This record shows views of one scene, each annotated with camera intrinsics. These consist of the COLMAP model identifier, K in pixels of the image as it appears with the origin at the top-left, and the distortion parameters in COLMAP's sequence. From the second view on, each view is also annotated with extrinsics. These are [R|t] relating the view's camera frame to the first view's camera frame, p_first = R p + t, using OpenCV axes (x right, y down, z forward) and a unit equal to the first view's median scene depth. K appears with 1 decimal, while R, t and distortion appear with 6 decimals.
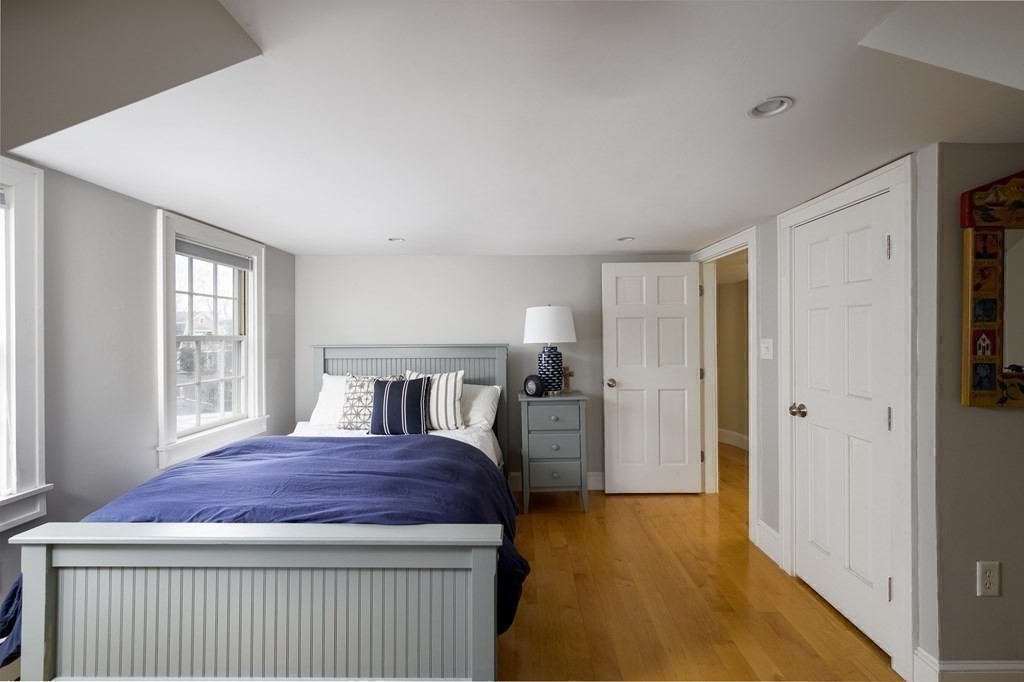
lens RADIAL K [[433.5, 0, 512.0], [0, 433.5, 341.0], [0, 0, 1]] dist [-0.000468, -0.000208]
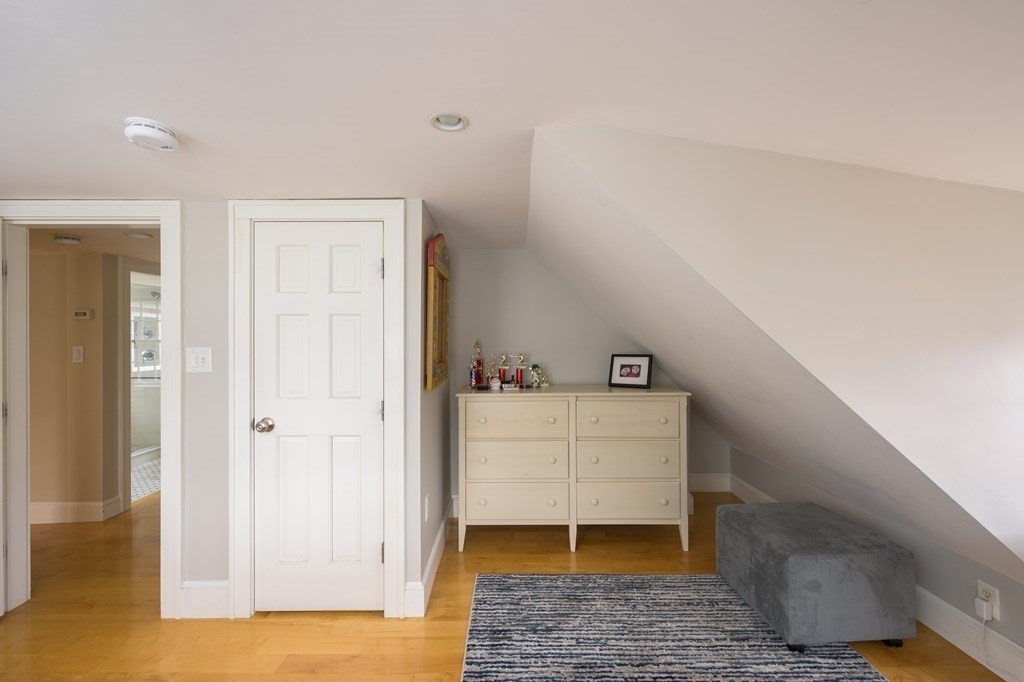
lens RADIAL K [[433.5, 0, 512.0], [0, 433.5, 341.0], [0, 0, 1]] dist [-0.000468, -0.000208]
pose [[-0.024091, 0.001756, 0.999708, -0.286545], [0.020488, 0.999789, -0.001262, -0.004385], [-0.999500, 0.020452, -0.024121, 0.564192]]
